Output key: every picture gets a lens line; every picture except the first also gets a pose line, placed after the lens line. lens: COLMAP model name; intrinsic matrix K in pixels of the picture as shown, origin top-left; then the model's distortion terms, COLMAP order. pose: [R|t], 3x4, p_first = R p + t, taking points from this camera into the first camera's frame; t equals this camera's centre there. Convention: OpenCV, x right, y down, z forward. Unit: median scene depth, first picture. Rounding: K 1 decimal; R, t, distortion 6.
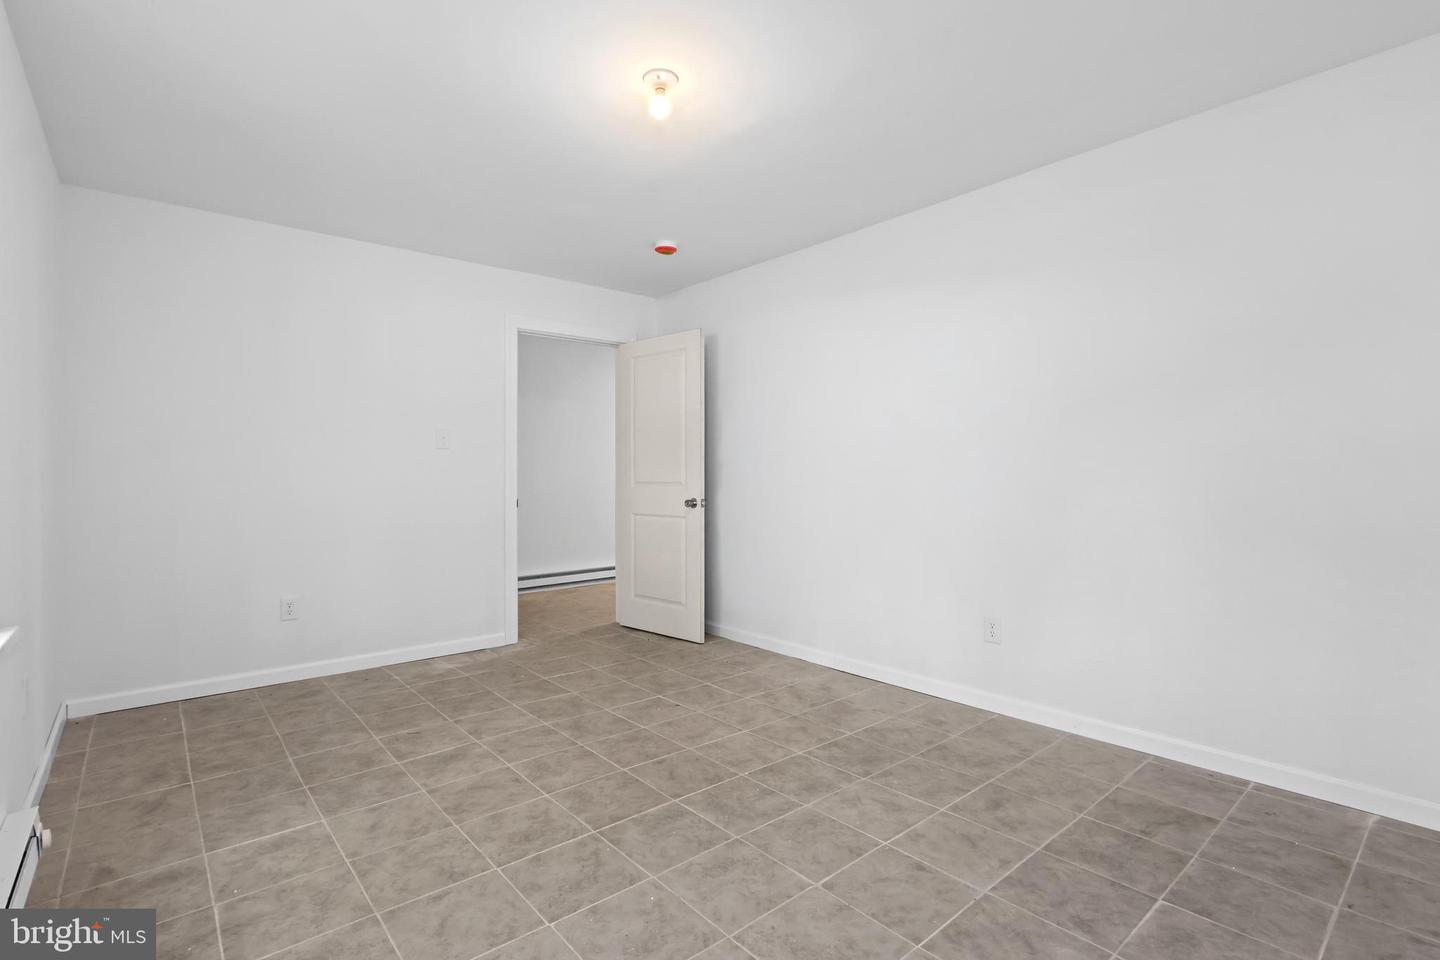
lens RADIAL K [[676.6, 0, 707.8], [0, 676.6, 477.3], [0, 0, 1]] dist [-0.003049, -0.000167]
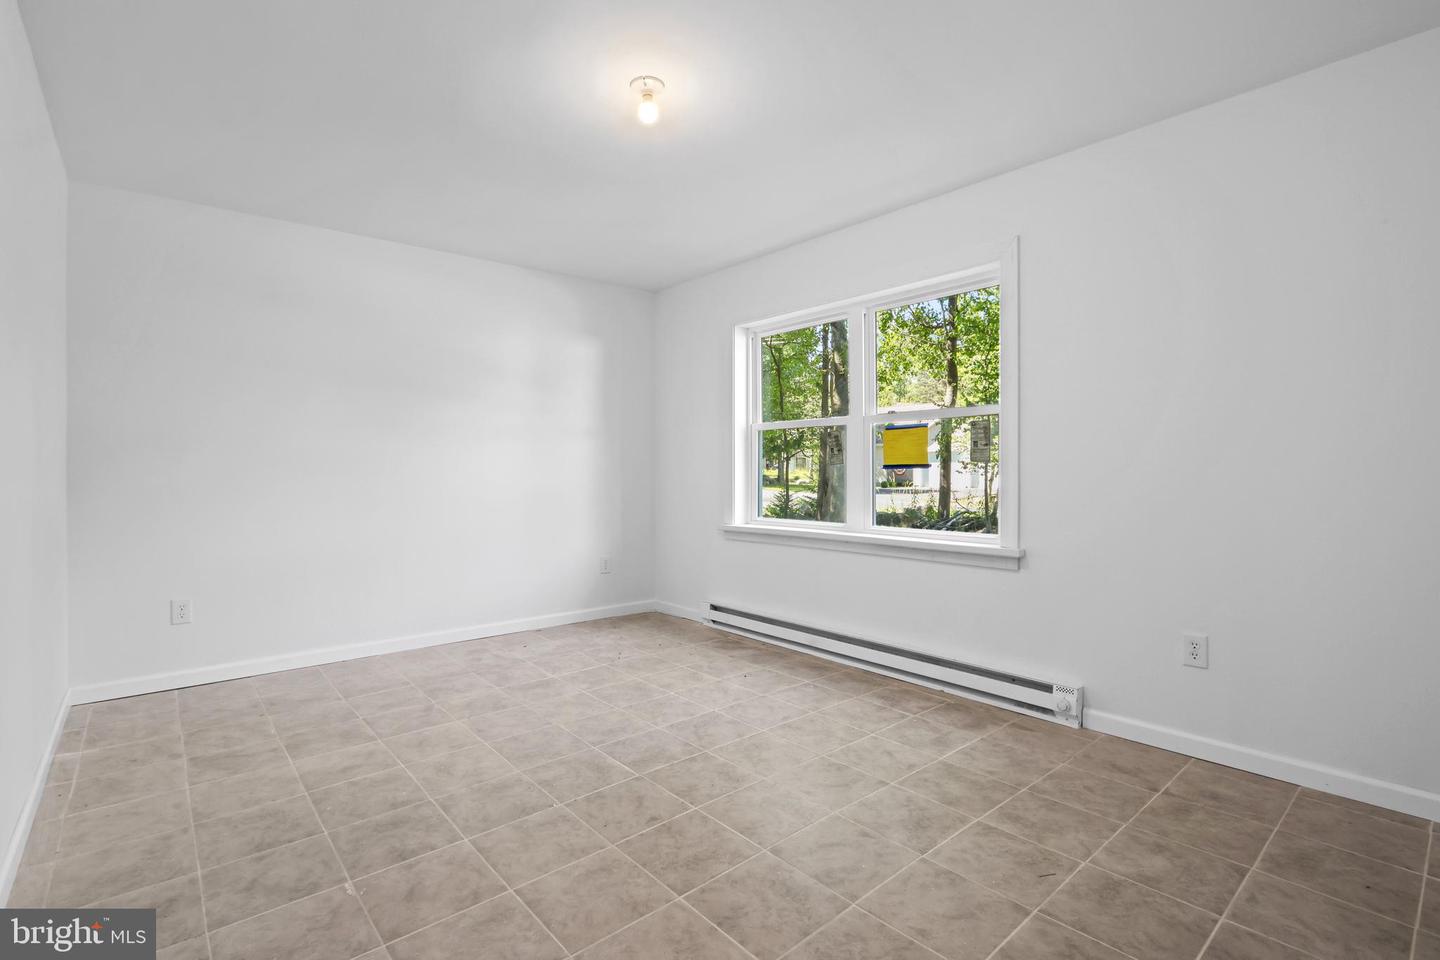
lens RADIAL K [[676.6, 0, 707.8], [0, 676.6, 477.3], [0, 0, 1]] dist [-0.003049, -0.000167]
pose [[-0.999943, 0.009454, -0.004935, -0.155897], [0.009368, 0.999807, 0.017251, -0.003612], [0.005097, 0.017204, -0.999839, 2.062723]]
